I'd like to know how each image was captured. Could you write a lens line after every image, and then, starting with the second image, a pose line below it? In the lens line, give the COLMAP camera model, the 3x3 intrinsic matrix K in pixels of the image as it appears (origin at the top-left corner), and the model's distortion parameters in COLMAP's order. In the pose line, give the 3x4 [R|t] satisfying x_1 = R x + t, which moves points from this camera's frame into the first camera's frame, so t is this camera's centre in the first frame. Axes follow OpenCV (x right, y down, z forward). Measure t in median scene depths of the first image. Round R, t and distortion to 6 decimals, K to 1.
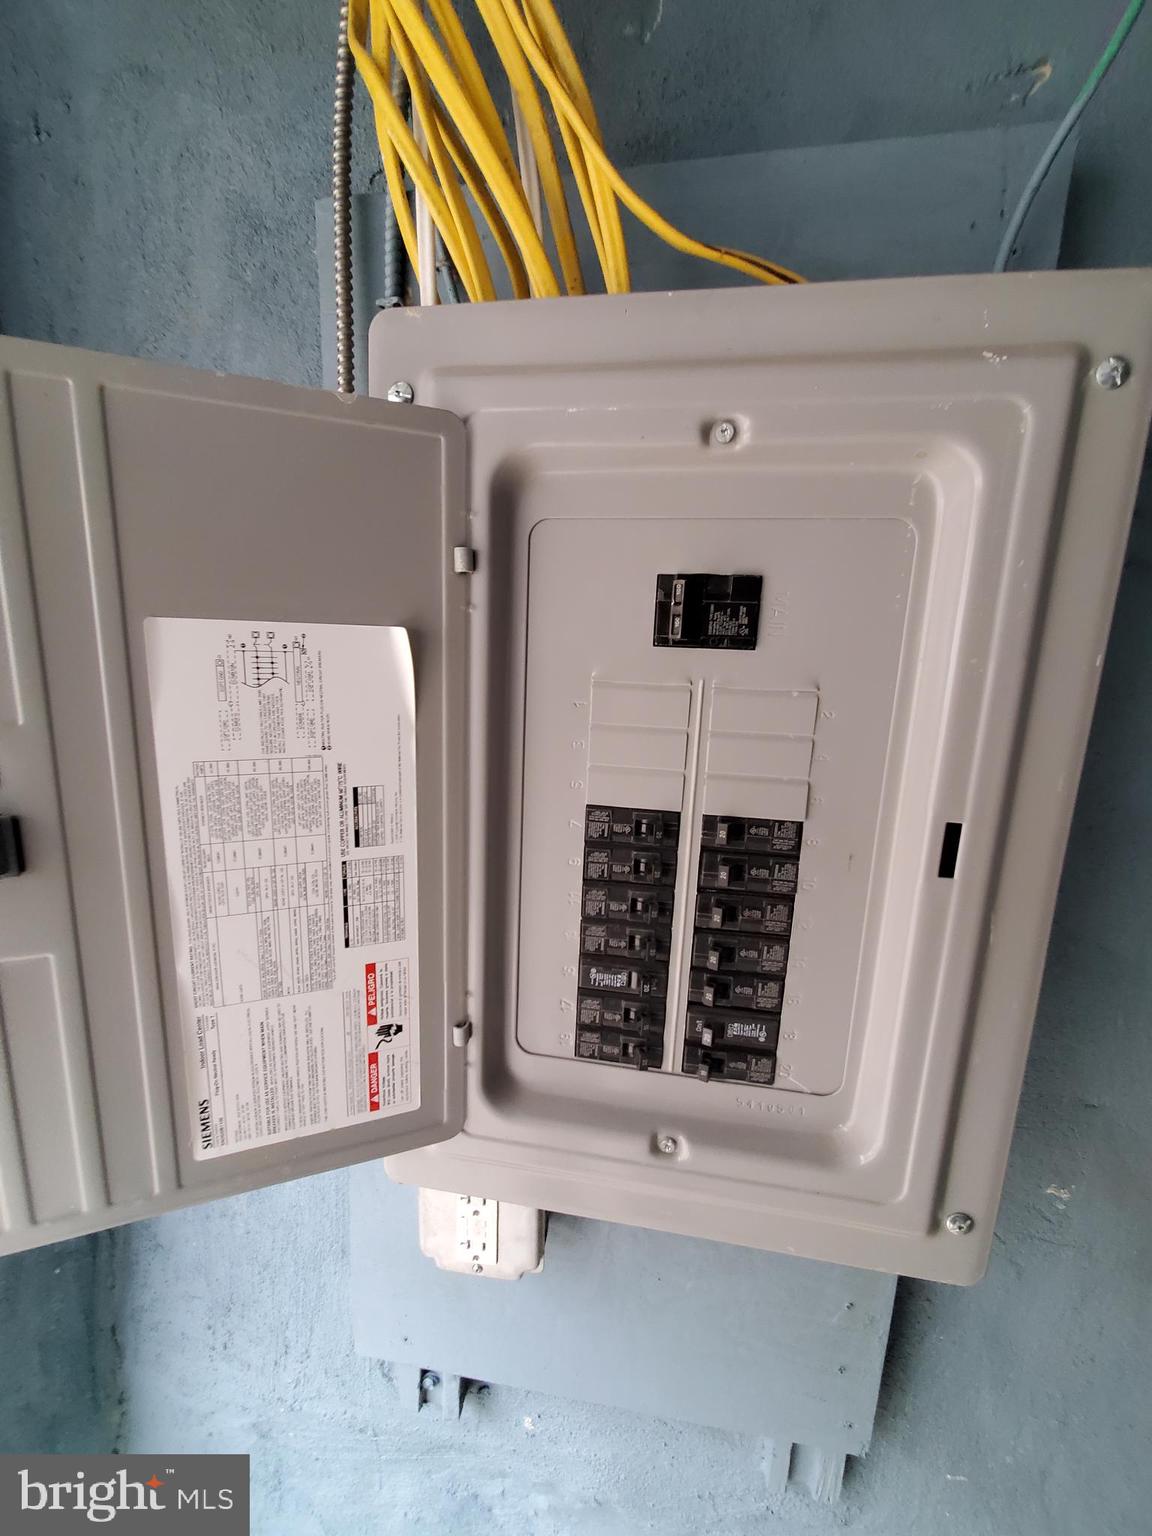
lens RADIAL K [[607.0, 0, 561.1], [0, 607.0, 763.6], [0, 0, 1]] dist [0.001780, -0.000195]
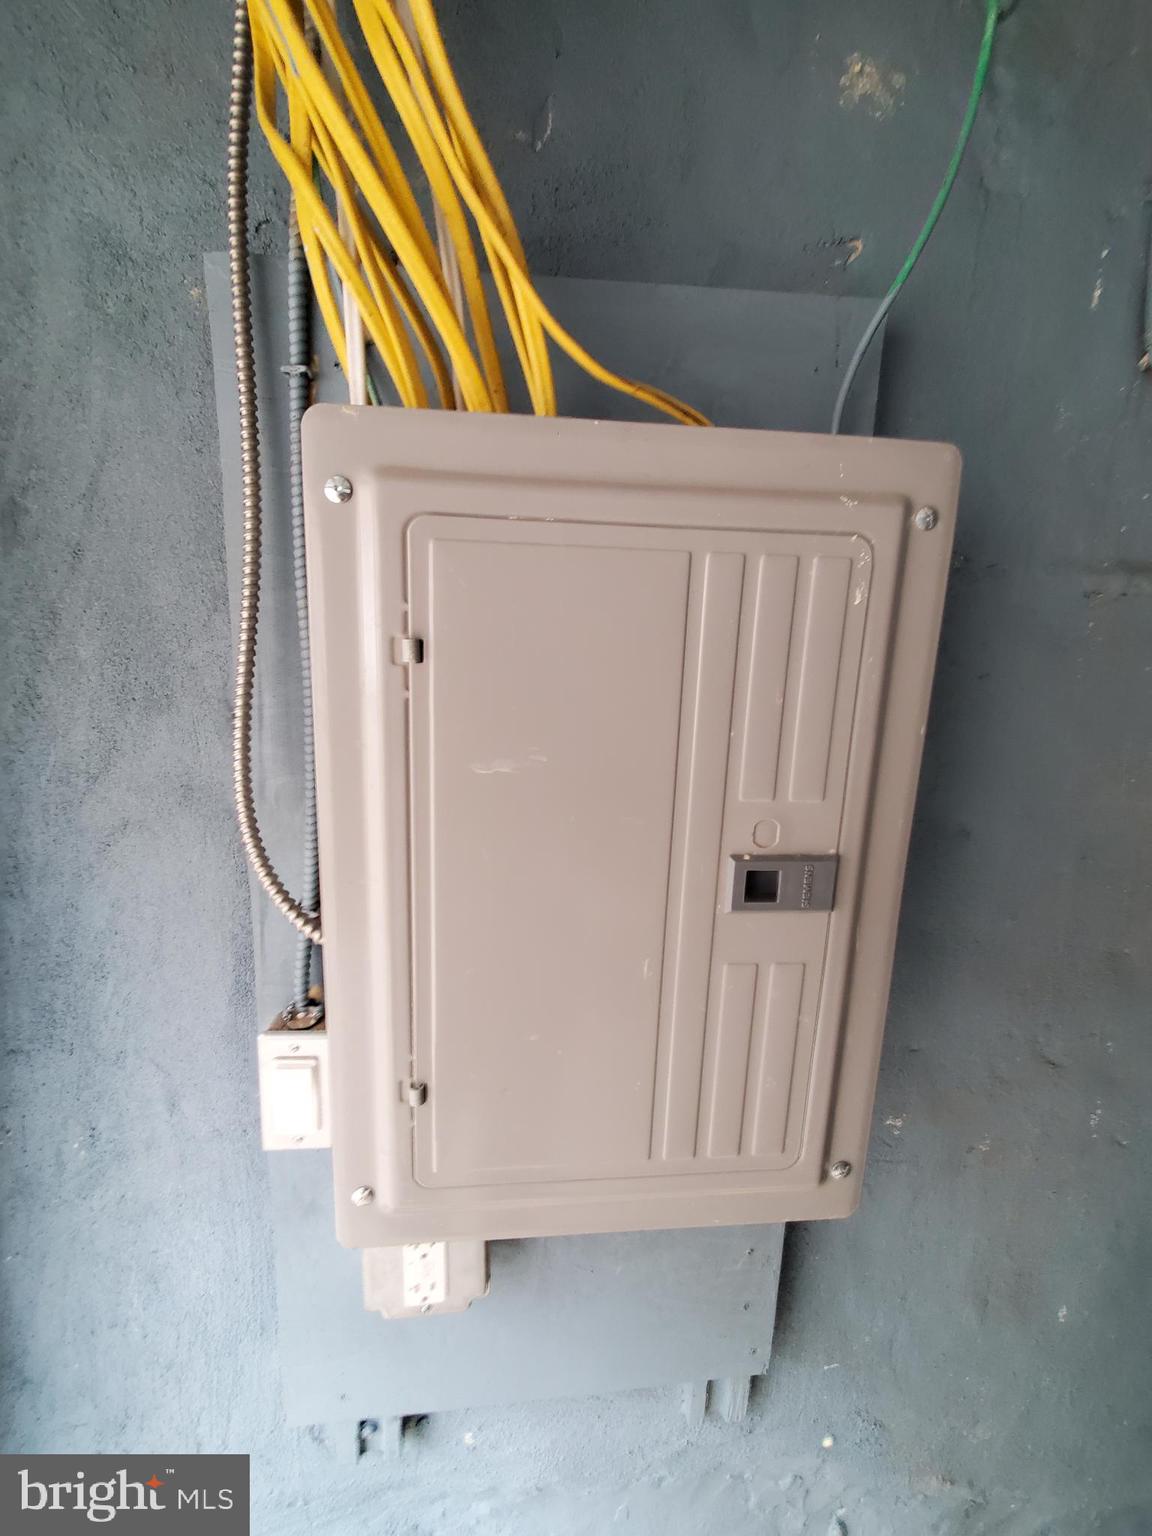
lens RADIAL K [[607.0, 0, 561.1], [0, 607.0, 763.6], [0, 0, 1]] dist [0.001780, -0.000195]
pose [[0.967767, -0.057081, 0.245294, -0.130337], [0.053956, 0.998354, 0.019444, -0.108661], [-0.246000, -0.005582, 0.969254, -0.052635]]
